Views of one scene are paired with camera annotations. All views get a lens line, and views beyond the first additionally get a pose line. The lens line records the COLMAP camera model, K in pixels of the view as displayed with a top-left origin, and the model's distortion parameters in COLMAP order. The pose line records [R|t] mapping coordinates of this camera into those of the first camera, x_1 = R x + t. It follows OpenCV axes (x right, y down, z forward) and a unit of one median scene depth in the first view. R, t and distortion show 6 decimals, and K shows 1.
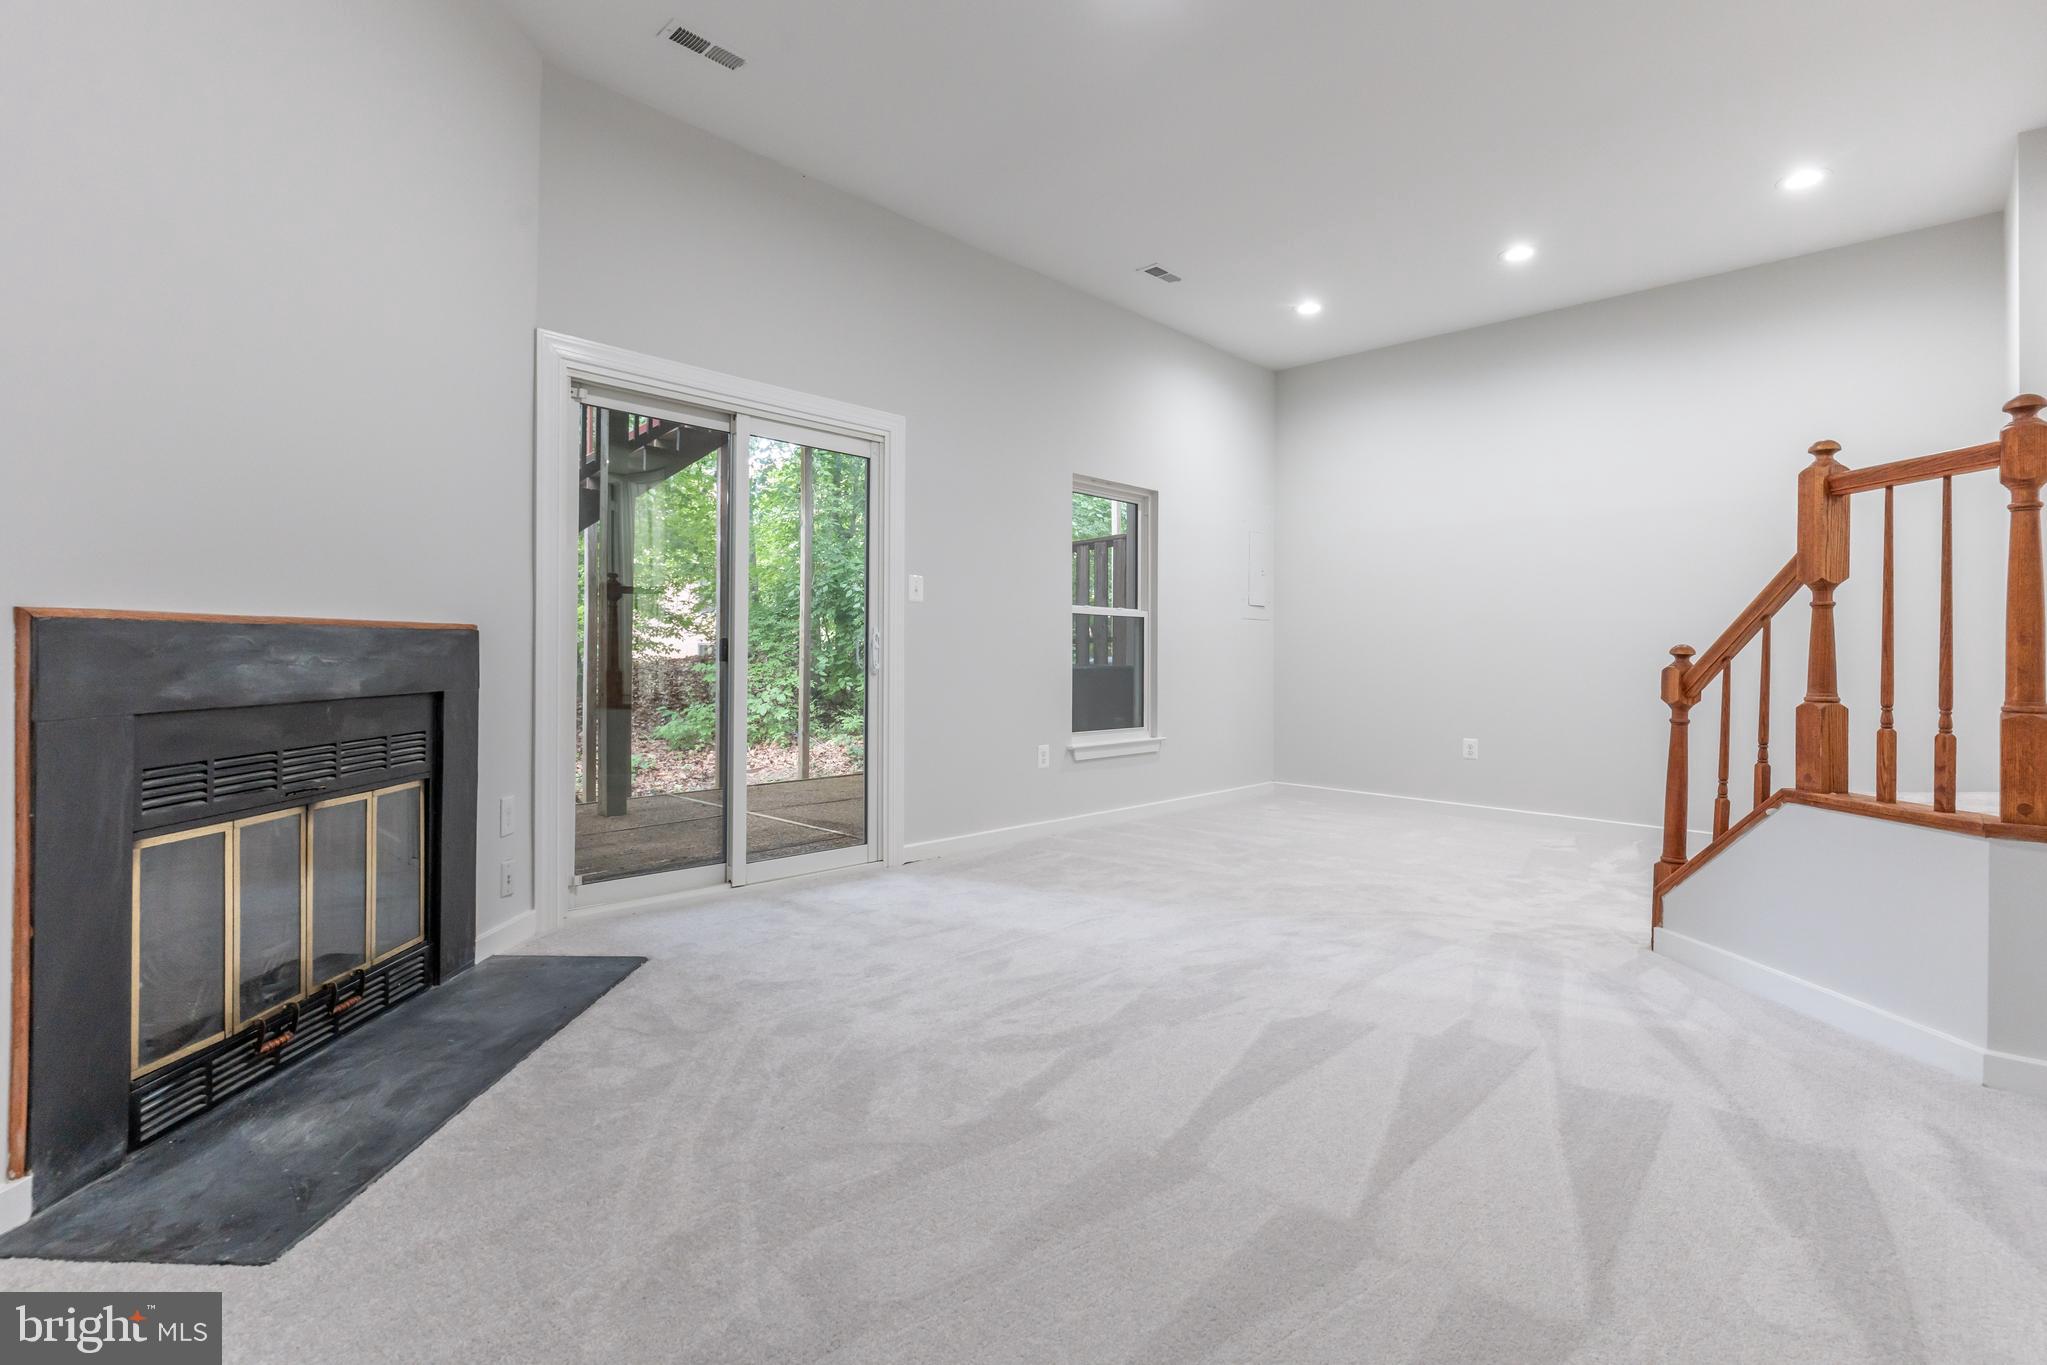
lens RADIAL K [[981.6, 0, 1031.5], [0, 981.6, 666.2], [0, 0, 1]] dist [-0.001108, 0.000439]
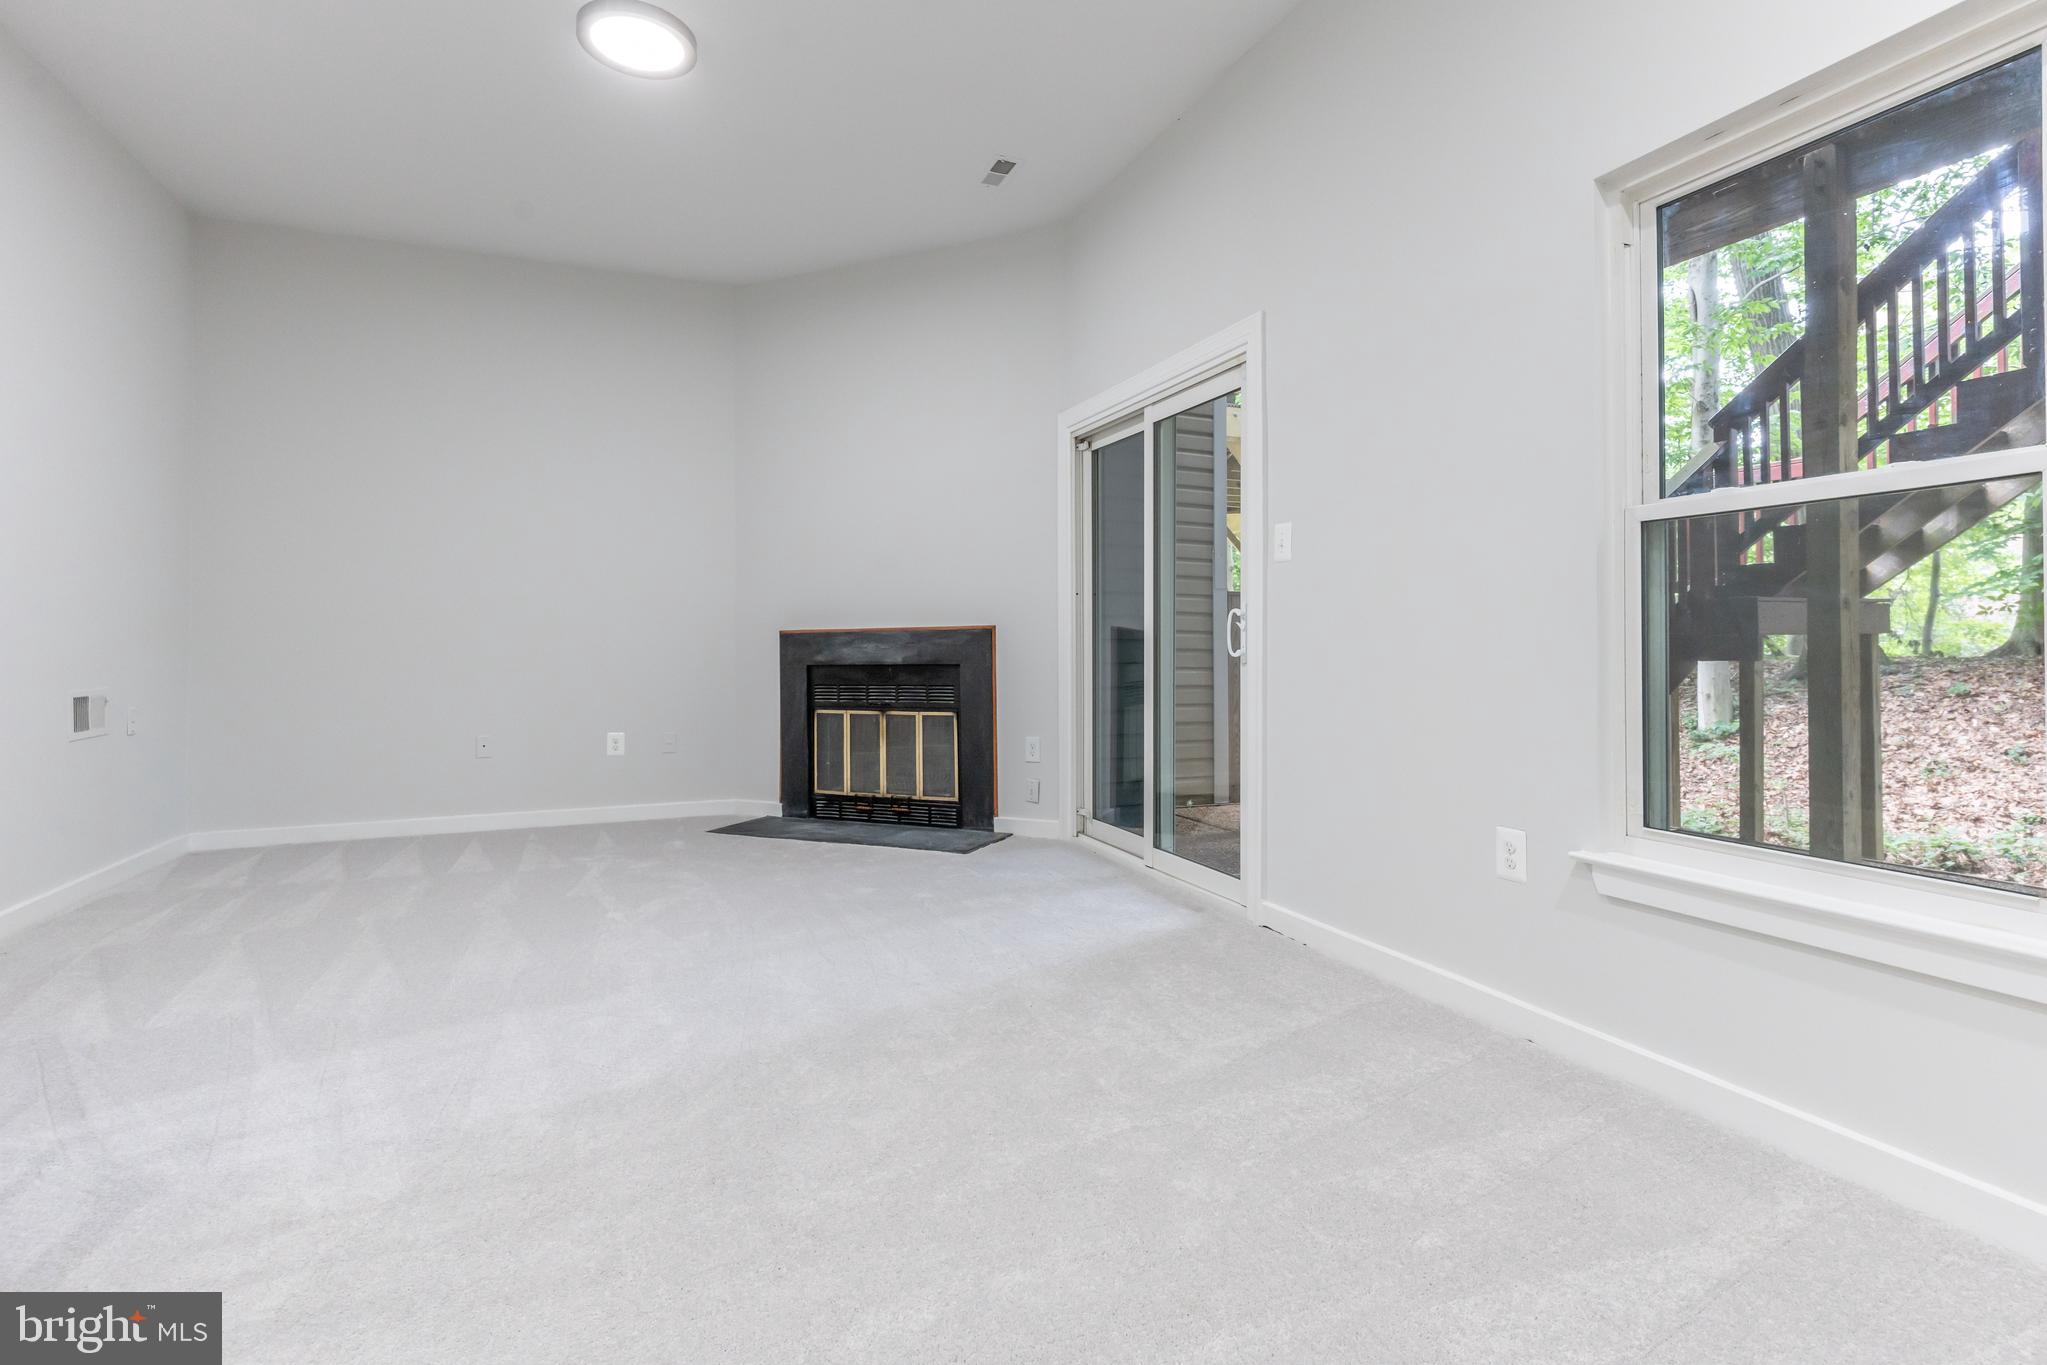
lens RADIAL K [[981.6, 0, 1052.2], [0, 981.6, 643.3], [0, 0, 1]] dist [-0.001108, 0.000439]
pose [[-0.392230, -0.007663, -0.919835, 1.145978], [-0.007188, 0.999960, -0.005266, -0.004918], [0.919839, 0.004546, -0.392270, 2.174957]]
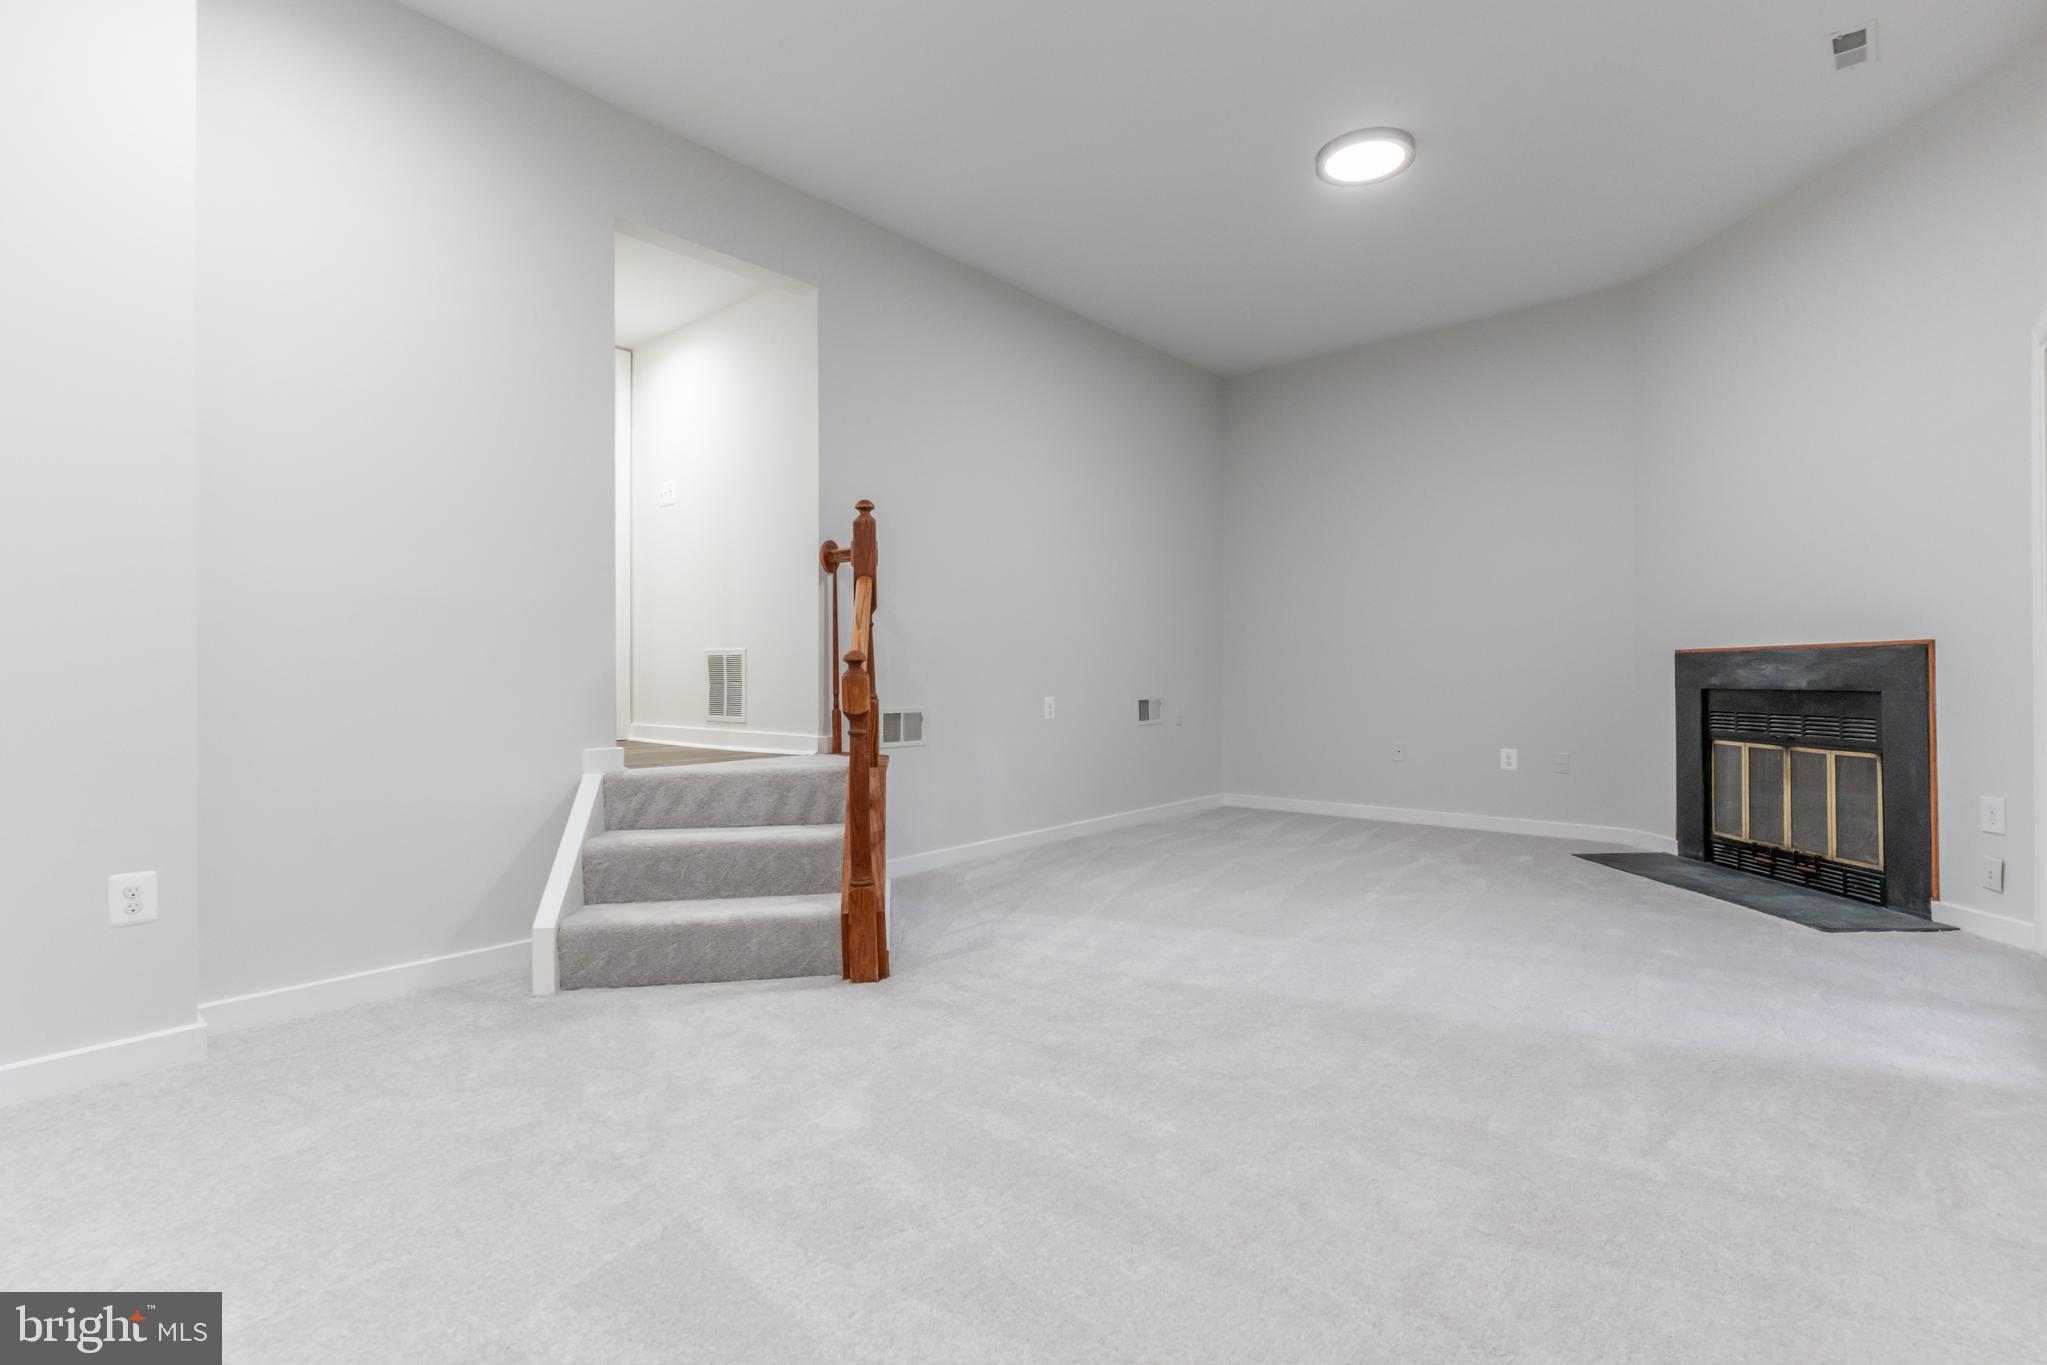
lens RADIAL K [[981.6, 0, 1021.3], [0, 981.6, 673.0], [0, 0, 1]] dist [-0.001108, 0.000439]
pose [[-0.998921, 0.001883, -0.046404, 0.766007], [0.001256, 0.999908, 0.013542, -0.023041], [0.046426, 0.013469, -0.998831, 2.699605]]
